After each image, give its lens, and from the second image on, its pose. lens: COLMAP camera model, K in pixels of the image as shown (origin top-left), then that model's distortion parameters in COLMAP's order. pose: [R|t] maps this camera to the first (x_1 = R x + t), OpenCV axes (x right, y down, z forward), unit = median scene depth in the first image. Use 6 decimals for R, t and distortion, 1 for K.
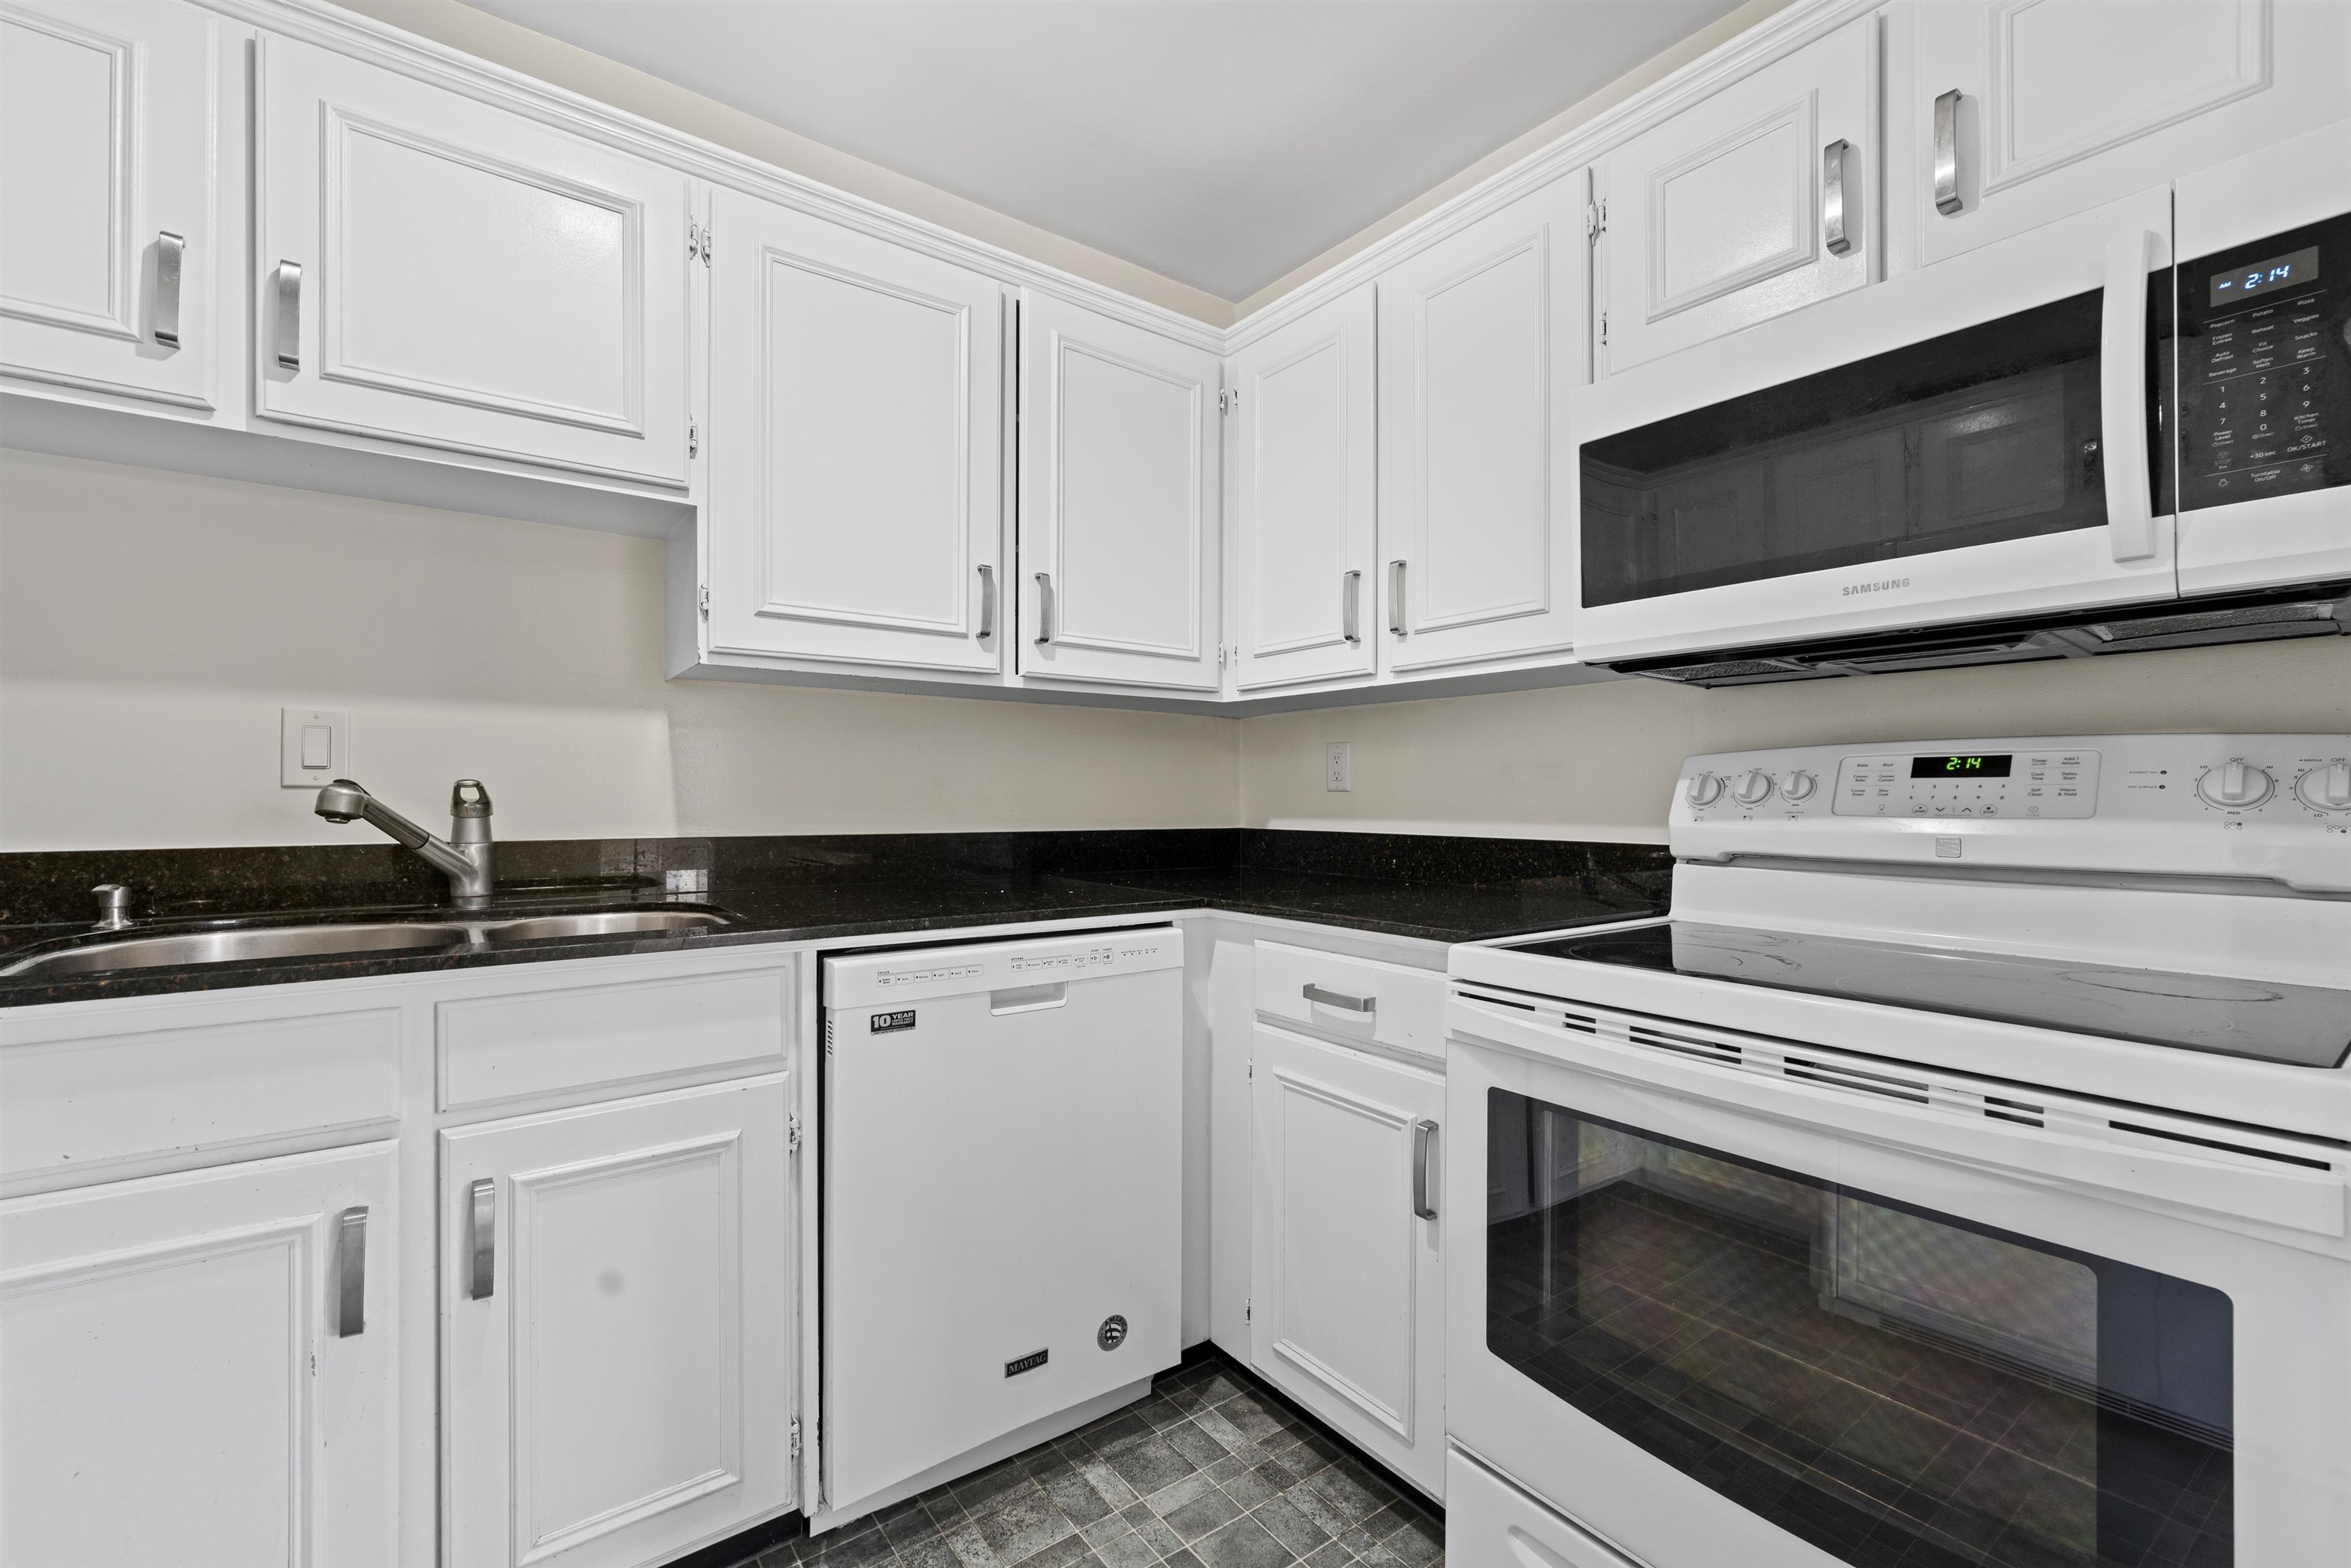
lens RADIAL K [[970.8, 0, 1175.9], [0, 970.8, 791.1], [0, 0, 1]] dist [-0.000007, -0.002472]
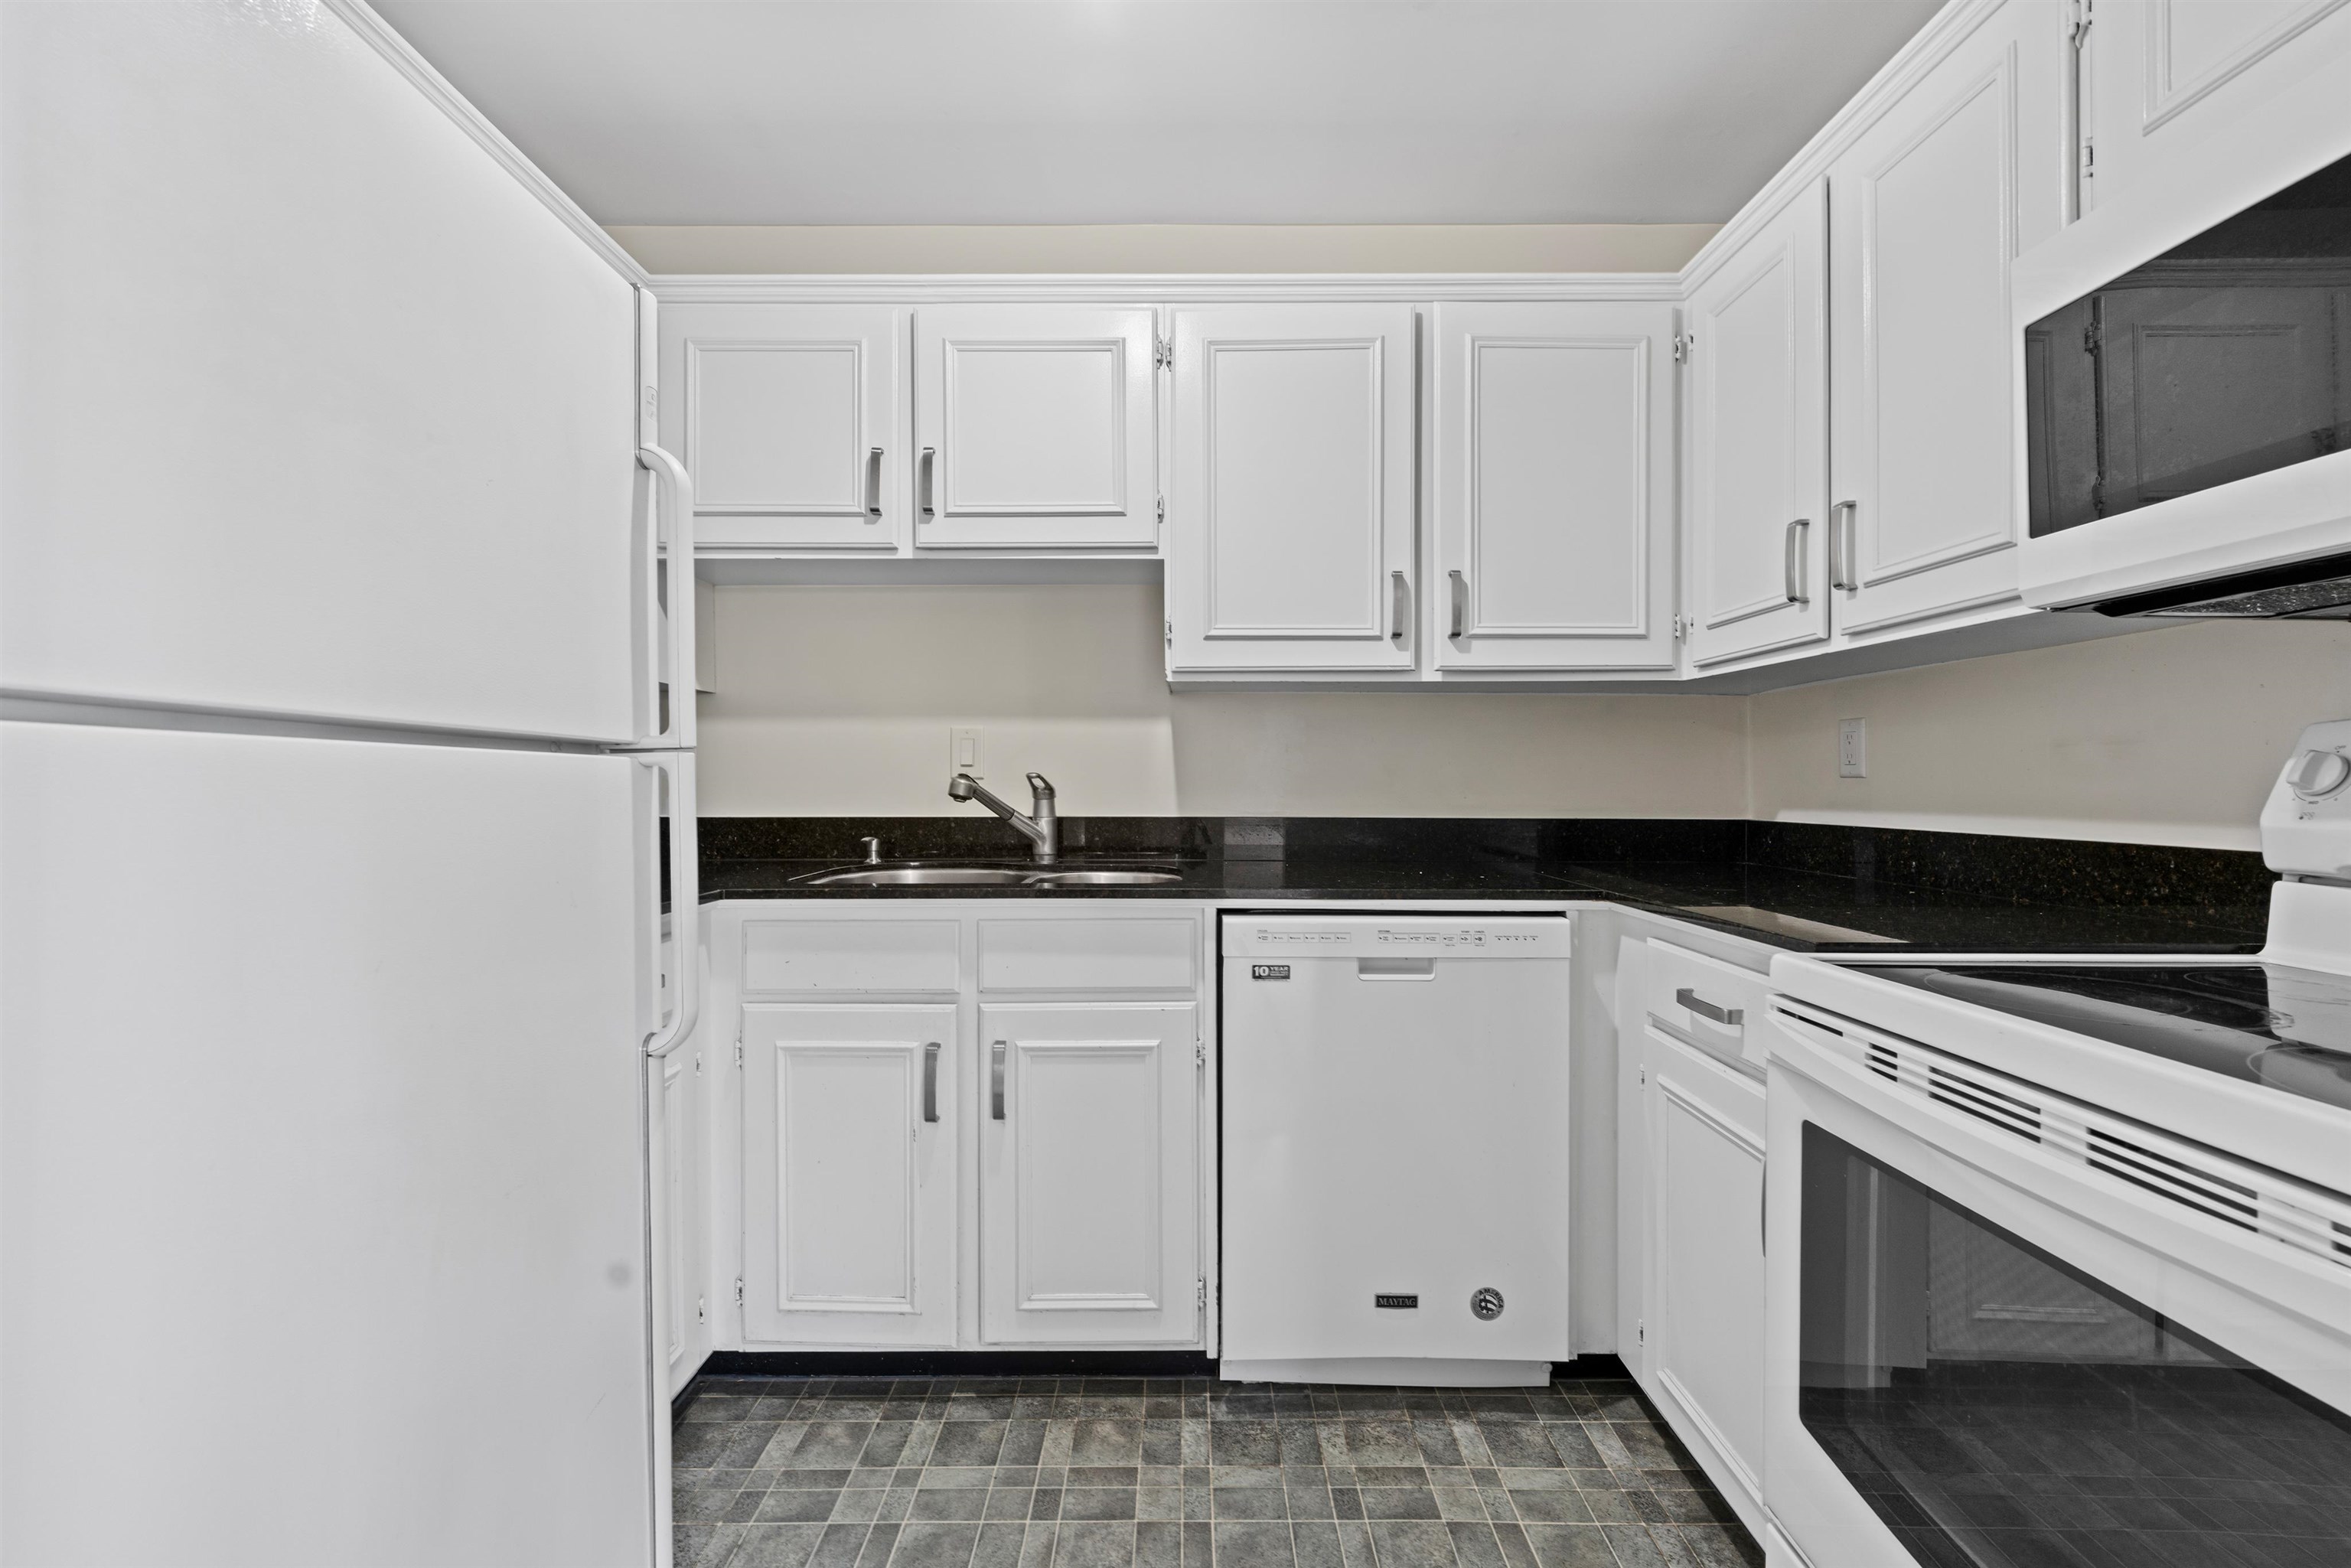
lens RADIAL K [[969.9, 0, 1175.5], [0, 969.9, 784.0], [0, 0, 1]] dist [-0.000995, -0.003152]
pose [[0.795309, -0.001152, -0.606203, 0.307313], [0.004533, 0.999982, 0.004045, -0.000286], [0.606188, -0.005965, 0.795299, -0.017648]]
